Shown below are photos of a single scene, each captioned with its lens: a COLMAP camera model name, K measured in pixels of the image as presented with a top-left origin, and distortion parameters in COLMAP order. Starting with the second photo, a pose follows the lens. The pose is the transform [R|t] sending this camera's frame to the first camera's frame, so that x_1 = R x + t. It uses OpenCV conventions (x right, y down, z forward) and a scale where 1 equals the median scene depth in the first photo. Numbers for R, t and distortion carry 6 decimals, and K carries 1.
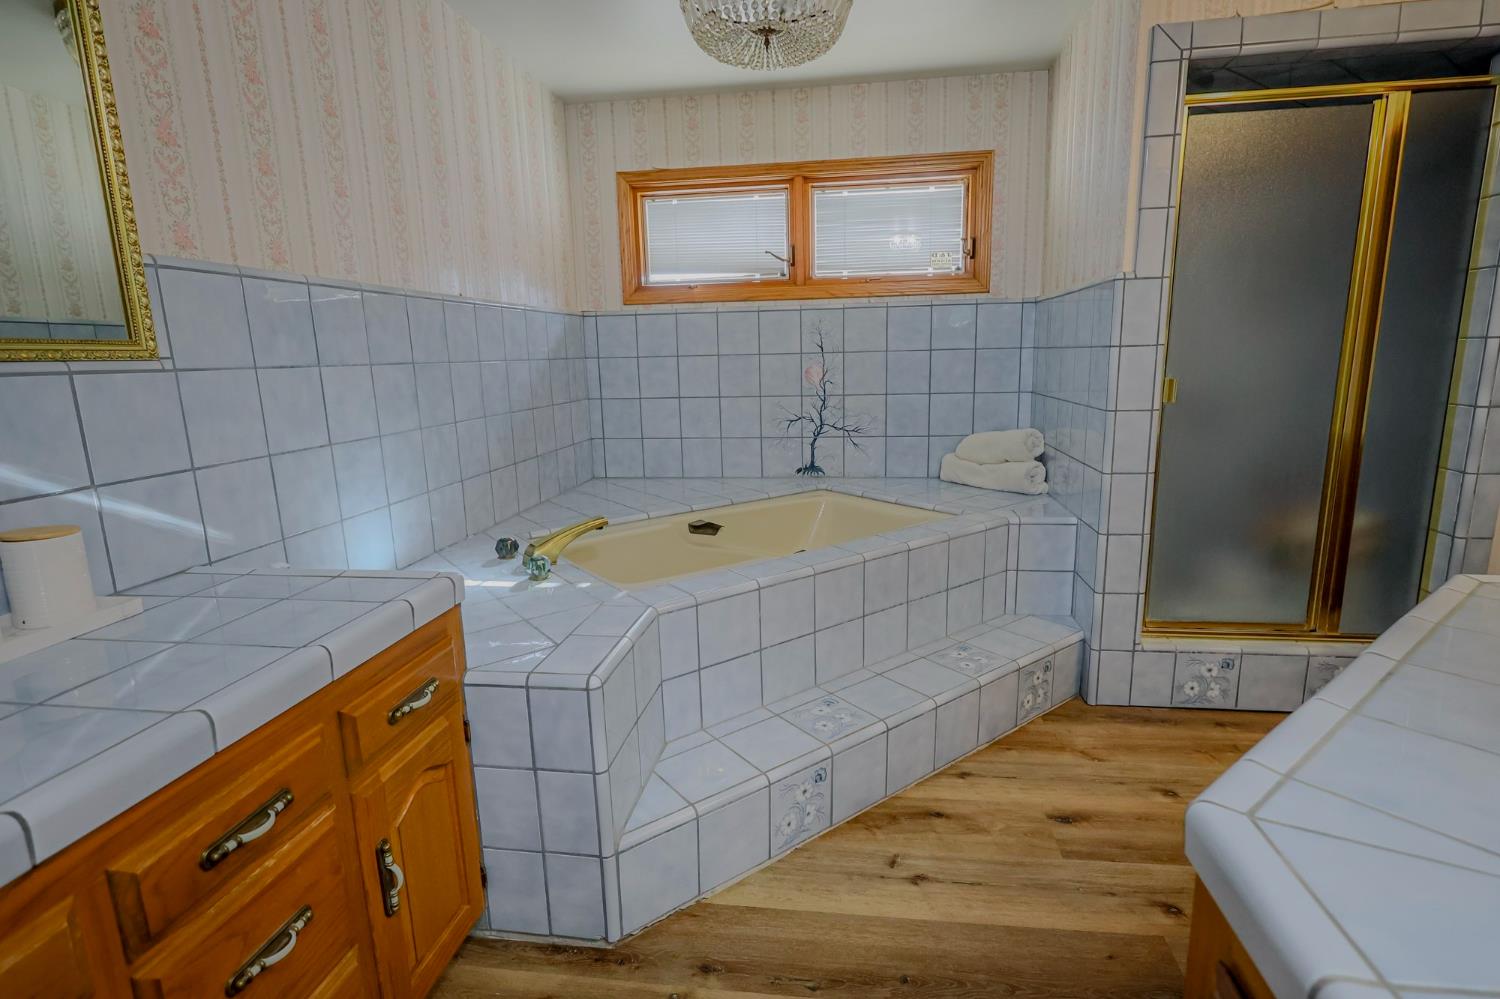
lens RADIAL K [[736.8, 0, 758.1], [0, 736.8, 499.9], [0, 0, 1]] dist [-0.001308, 0.001194]
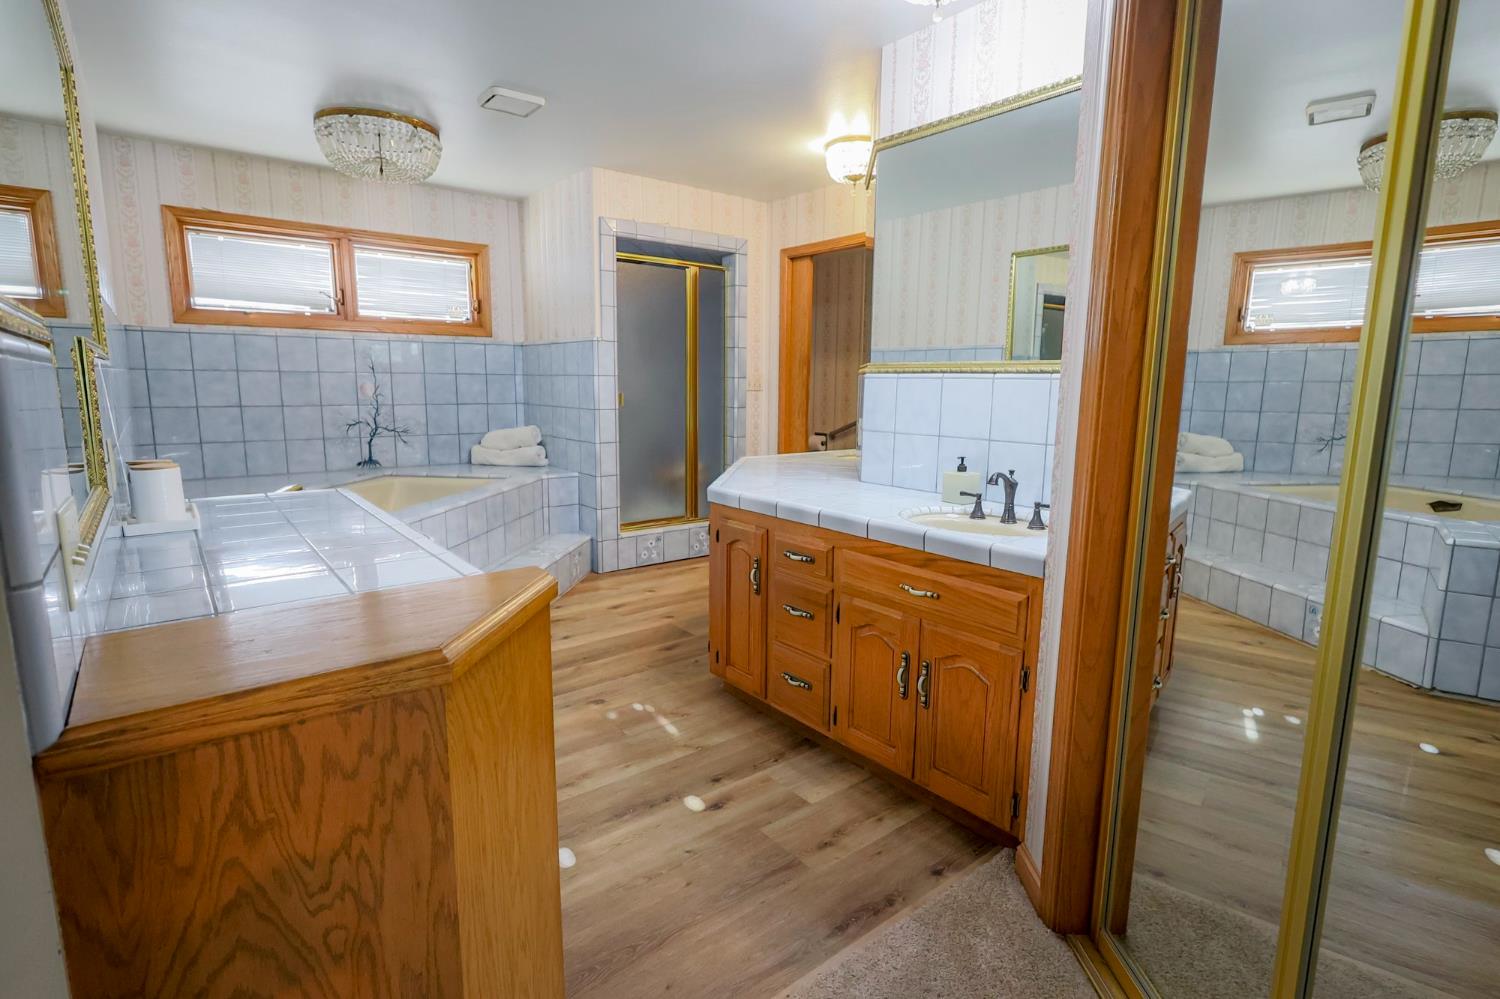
lens RADIAL K [[736.8, 0, 746.7], [0, 736.8, 498.6], [0, 0, 1]] dist [-0.001308, 0.001194]
pose [[0.693367, -0.083786, 0.715697, -0.435663], [0.112942, 0.993578, 0.006898, 0.095206], [-0.711678, 0.076049, 0.698377, -0.398666]]
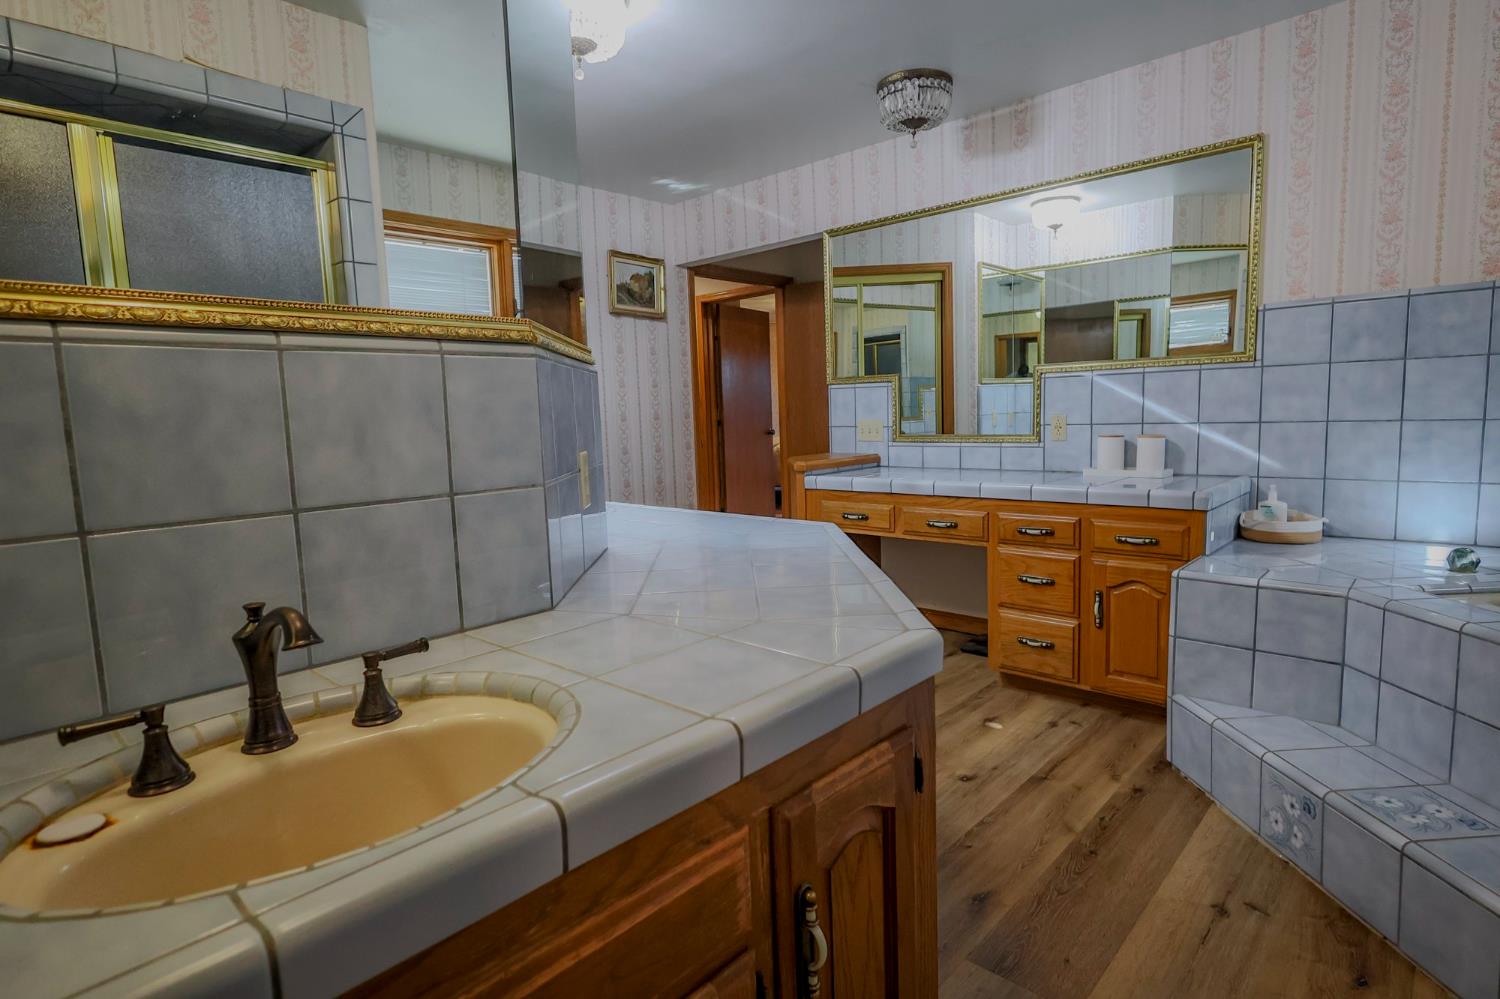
lens RADIAL K [[736.8, 0, 745.8], [0, 736.8, 491.0], [0, 0, 1]] dist [-0.001308, 0.001194]
pose [[-0.596969, 0.133197, -0.791130, 0.613433], [-0.103316, 0.965146, 0.240455, -0.078410], [0.795584, 0.225281, -0.562401, 0.457728]]
